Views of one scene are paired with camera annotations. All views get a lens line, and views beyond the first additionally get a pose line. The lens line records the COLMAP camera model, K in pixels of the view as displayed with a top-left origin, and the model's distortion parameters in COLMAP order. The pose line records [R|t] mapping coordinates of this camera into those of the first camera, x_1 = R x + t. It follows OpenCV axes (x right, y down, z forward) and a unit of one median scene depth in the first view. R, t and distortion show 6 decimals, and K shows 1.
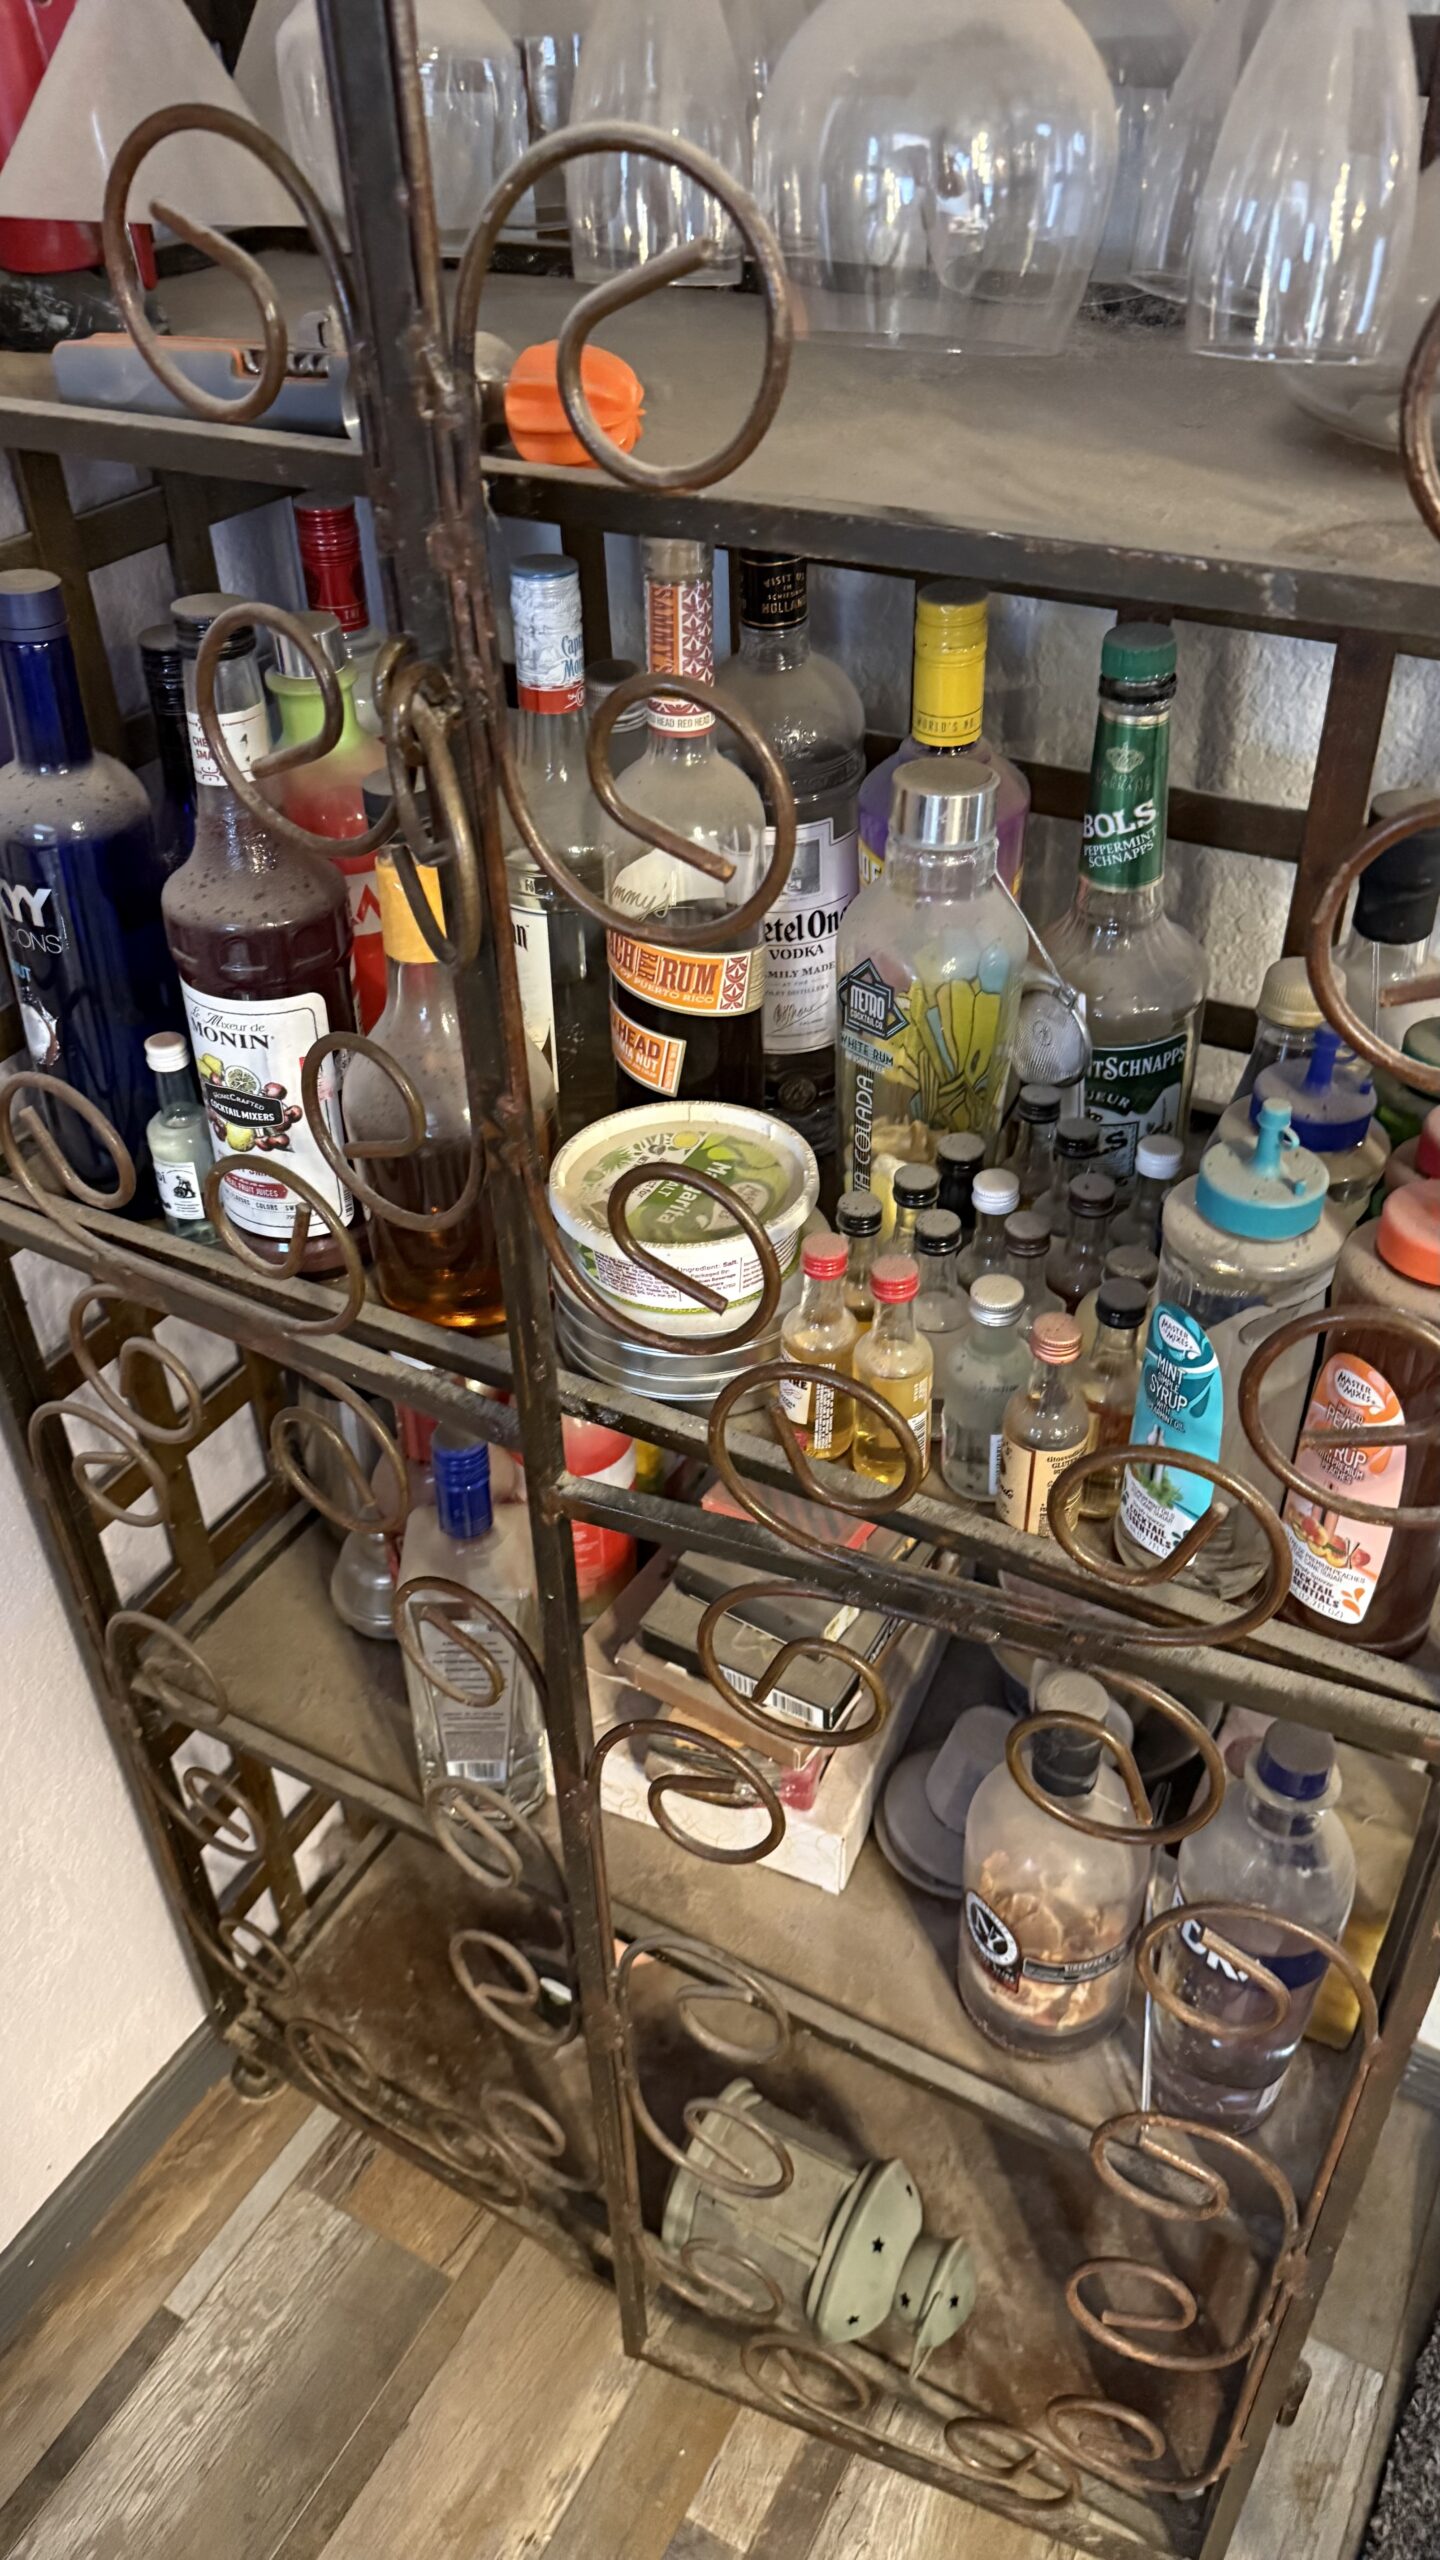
lens RADIAL K [[1818.5, 0, 724.4], [0, 1818.5, 1310.9], [0, 0, 1]] dist [0.117895, -0.146856]
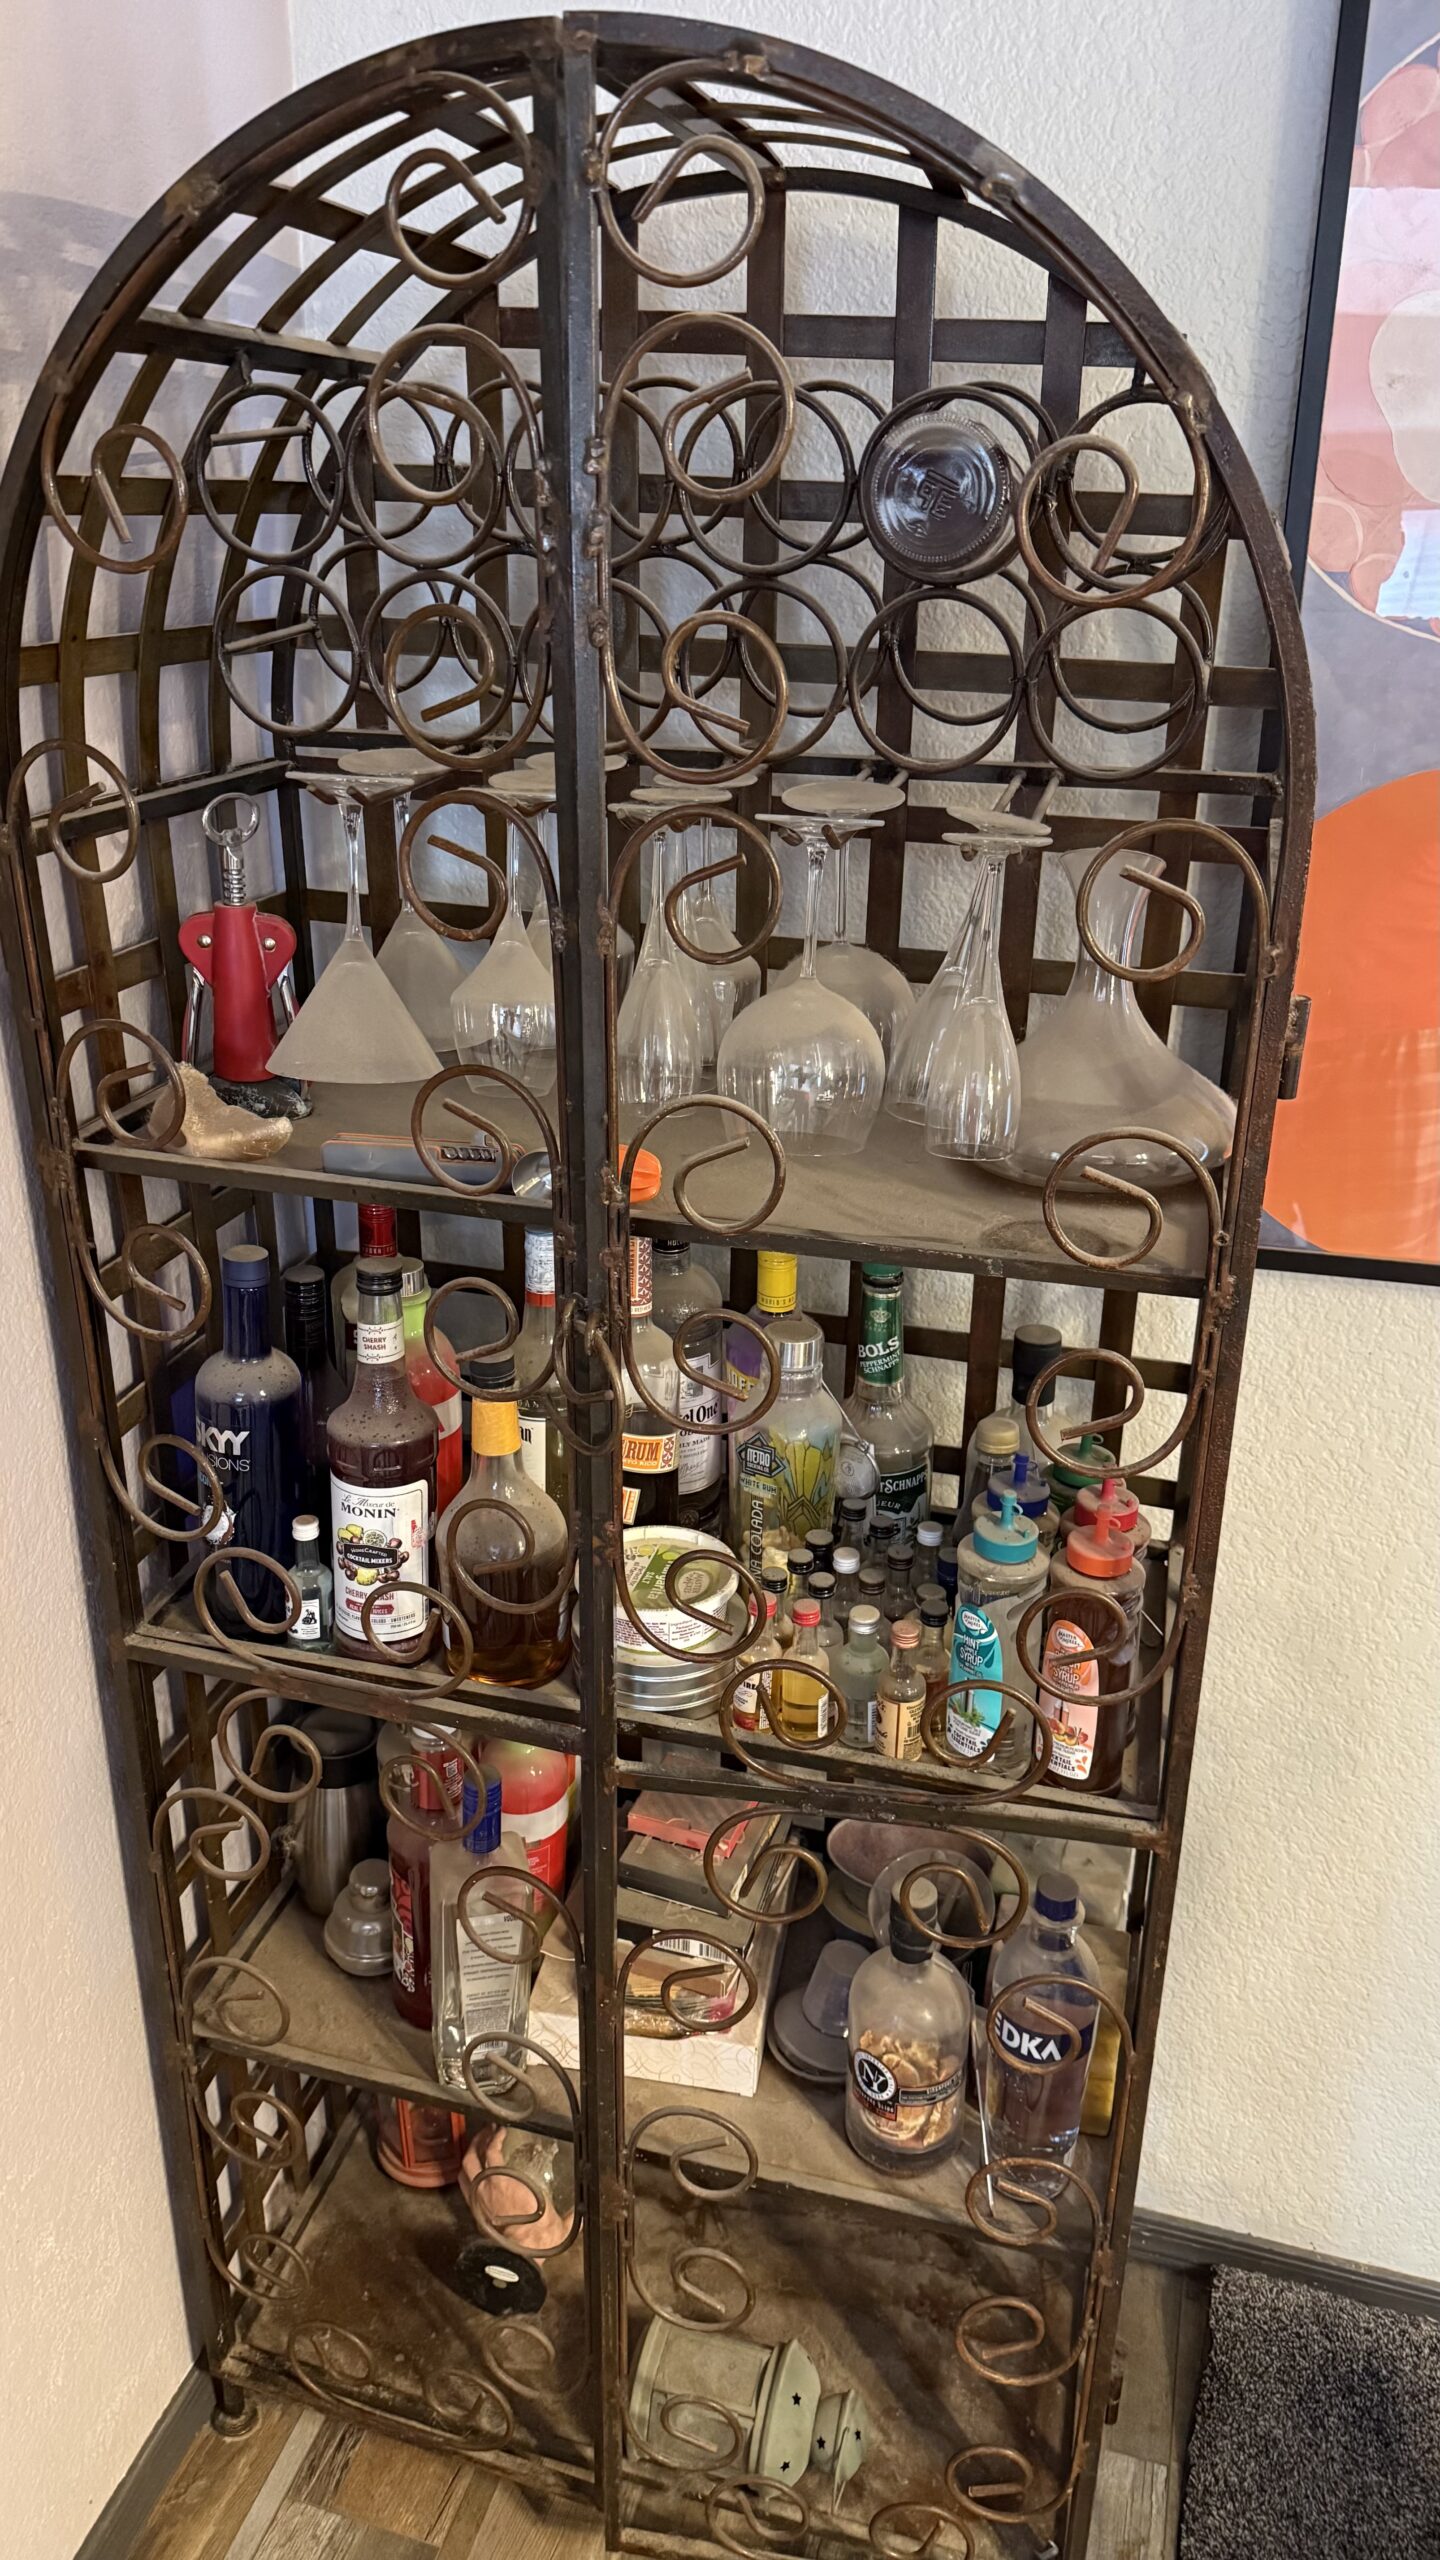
lens RADIAL K [[1818.1, 0, 712.3], [0, 1818.1, 1305.1], [0, 0, 1]] dist [0.083531, -0.084400]
pose [[0.973271, -0.058654, 0.222042, -0.303075], [0.112927, 0.964104, -0.240316, 0.089473], [-0.199976, 0.258967, 0.944958, -0.585149]]
